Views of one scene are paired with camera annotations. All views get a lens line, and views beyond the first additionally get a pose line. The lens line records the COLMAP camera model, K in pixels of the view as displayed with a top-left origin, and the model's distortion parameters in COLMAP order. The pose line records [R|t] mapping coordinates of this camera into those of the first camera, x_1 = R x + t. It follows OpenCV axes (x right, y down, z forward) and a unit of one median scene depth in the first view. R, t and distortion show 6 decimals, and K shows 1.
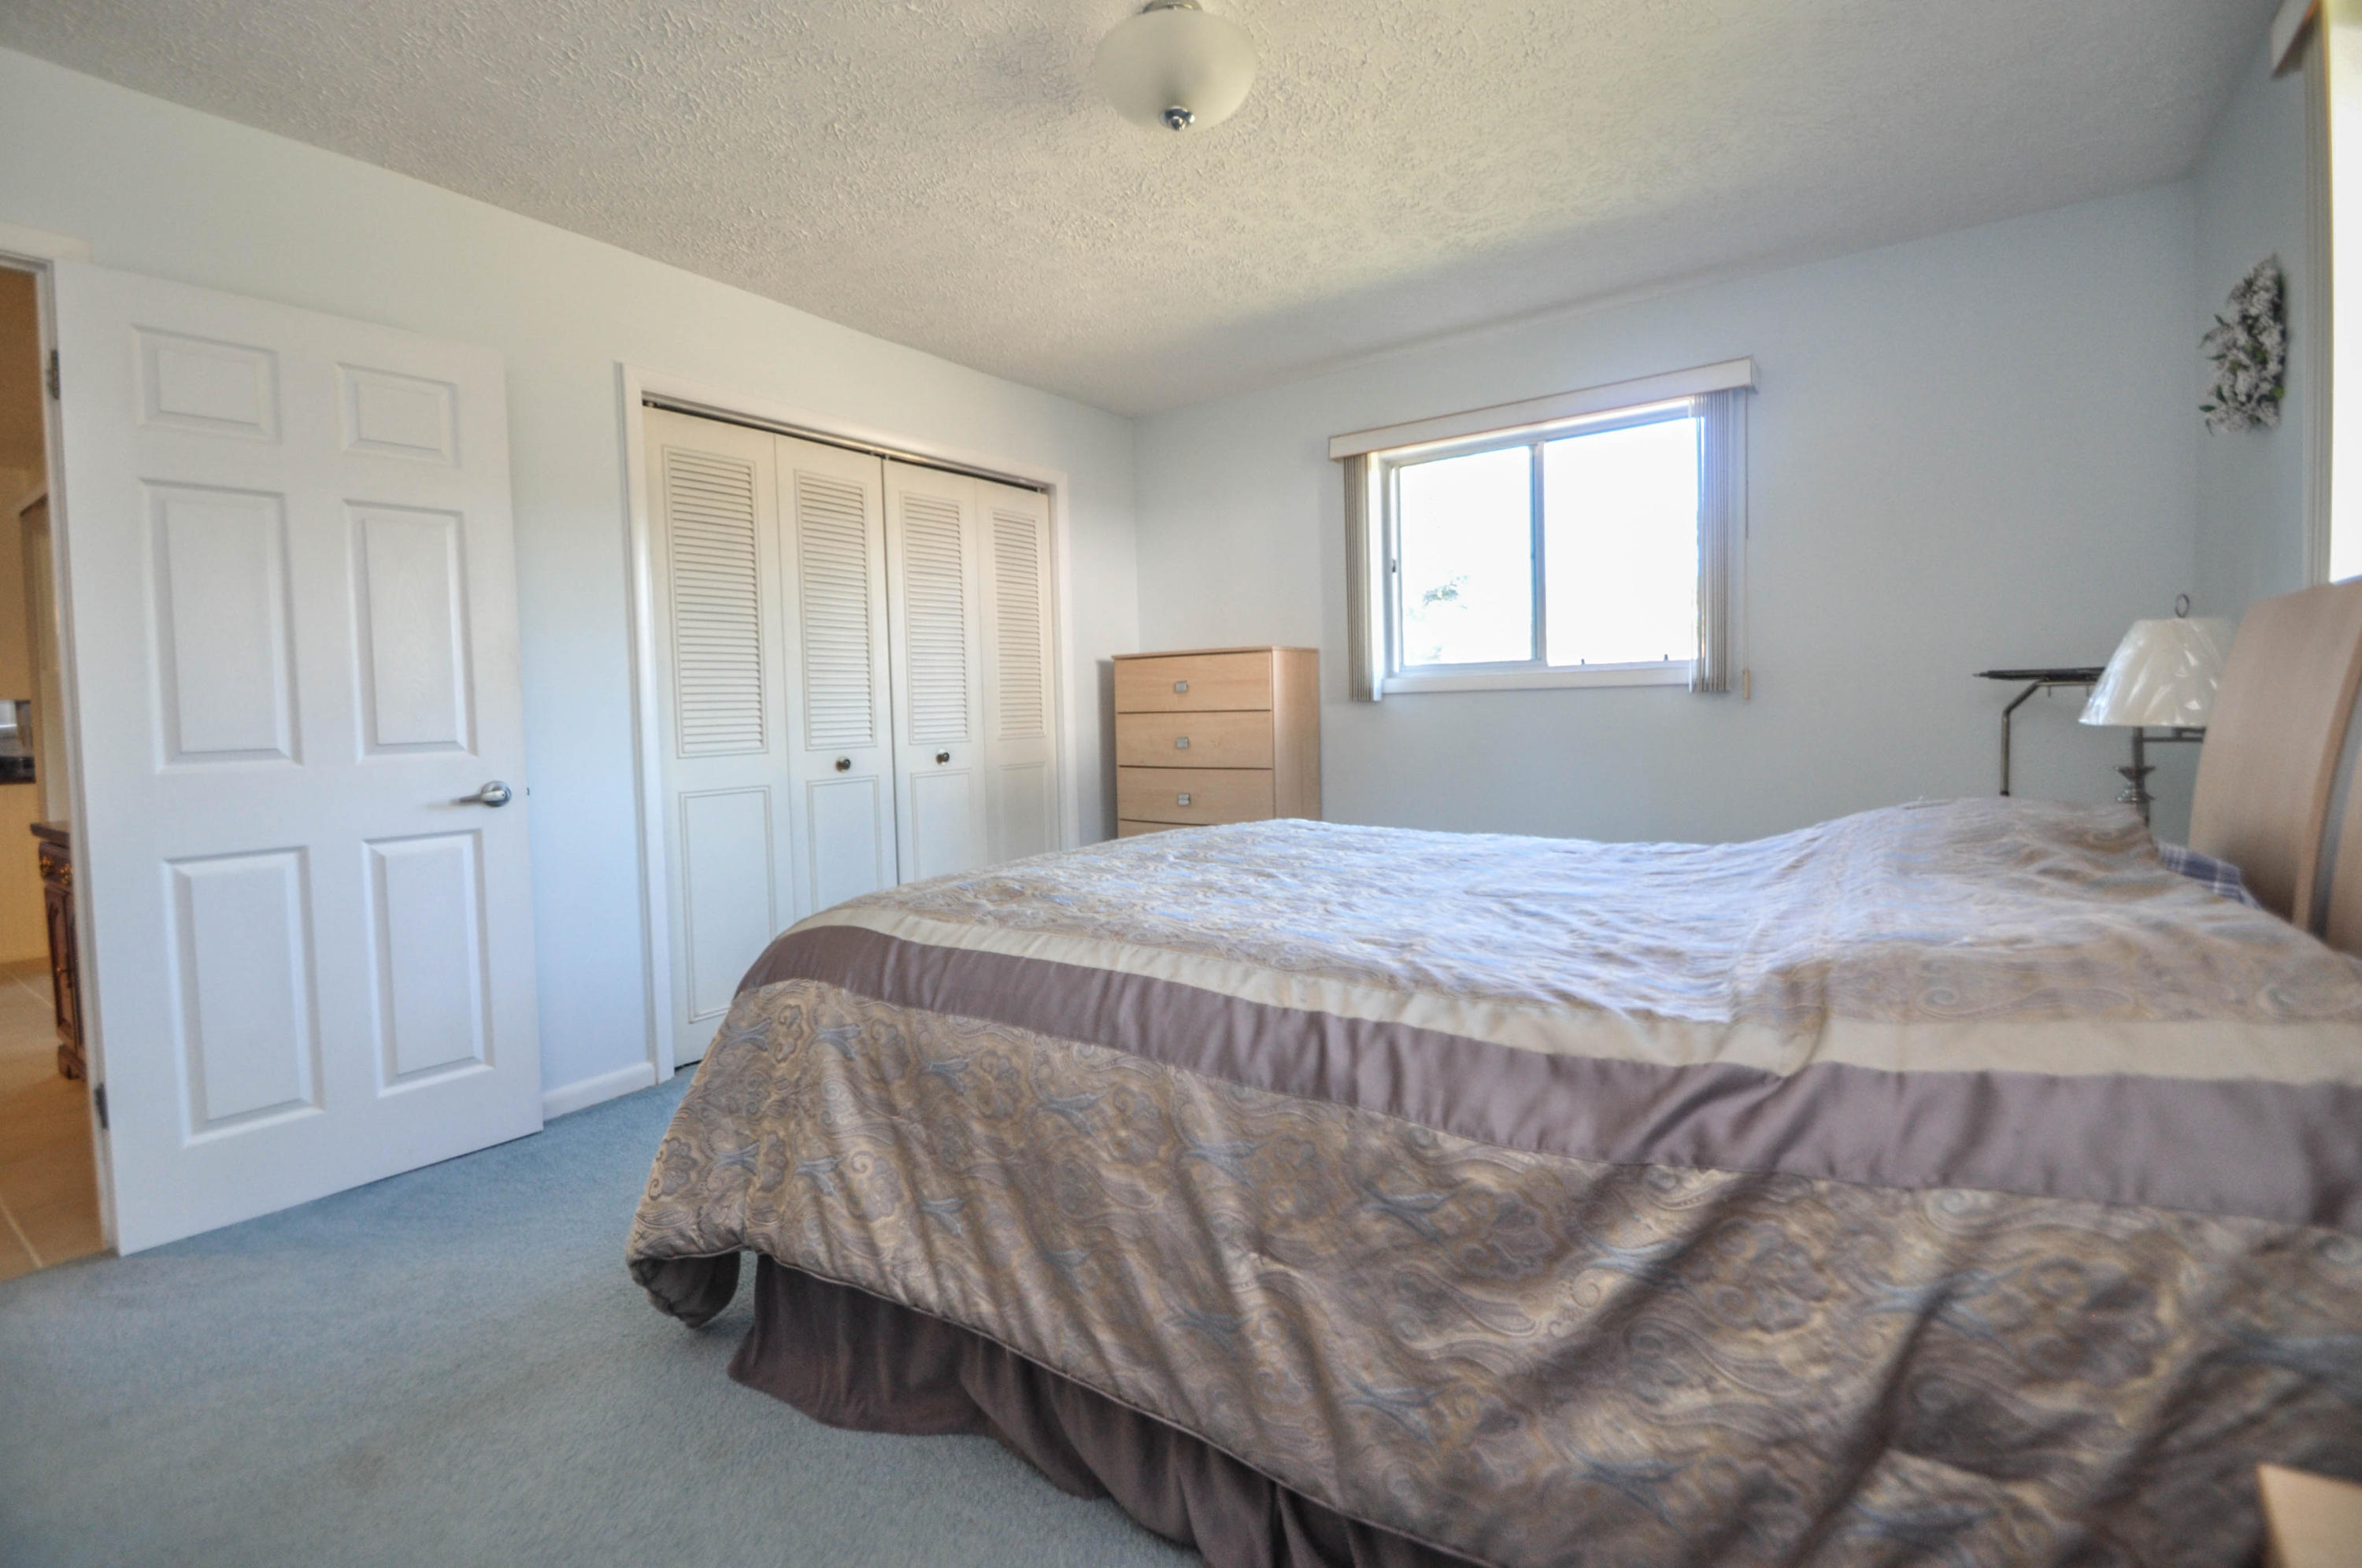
lens RADIAL K [[1063.4, 0, 1170.2], [0, 1063.4, 752.5], [0, 0, 1]] dist [0.019830, -0.000053]
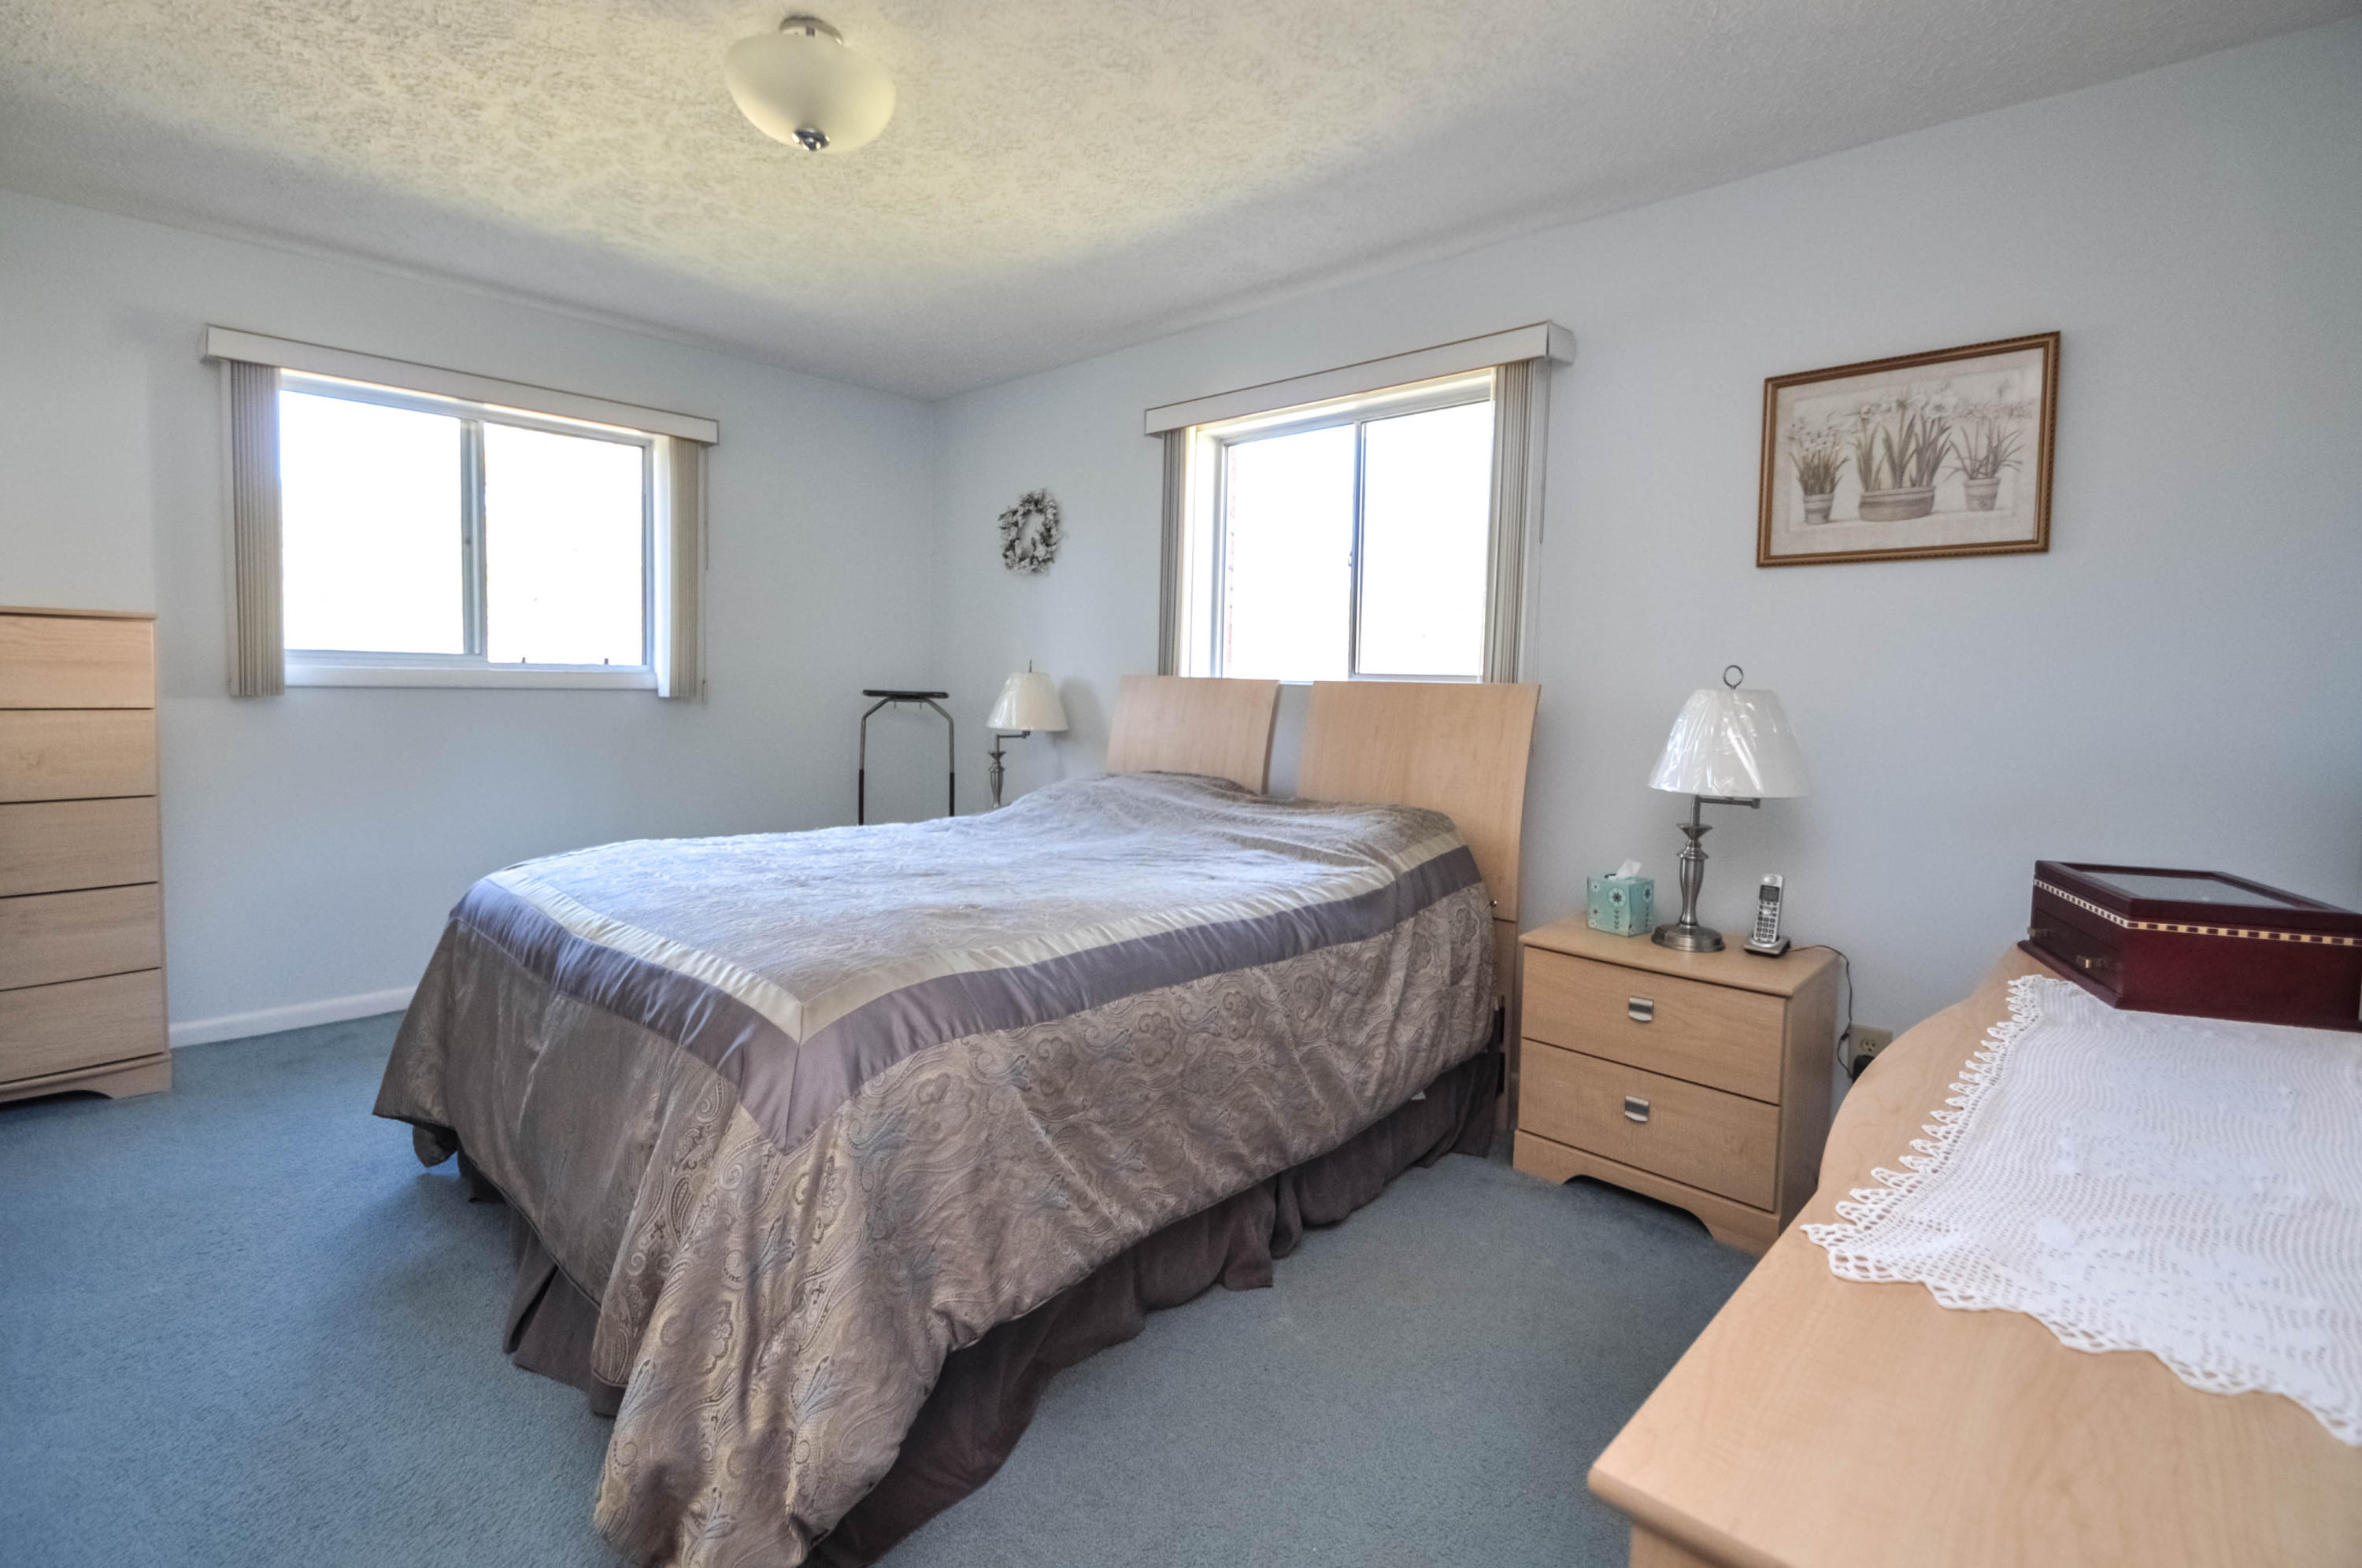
lens RADIAL K [[1063.4, 0, 1170.2], [0, 1063.4, 752.5], [0, 0, 1]] dist [0.019830, -0.000053]
pose [[0.146471, -0.038777, 0.988455, -1.238291], [0.015296, 0.999201, 0.036932, -0.070704], [-0.989097, 0.009710, 0.146947, 0.684646]]
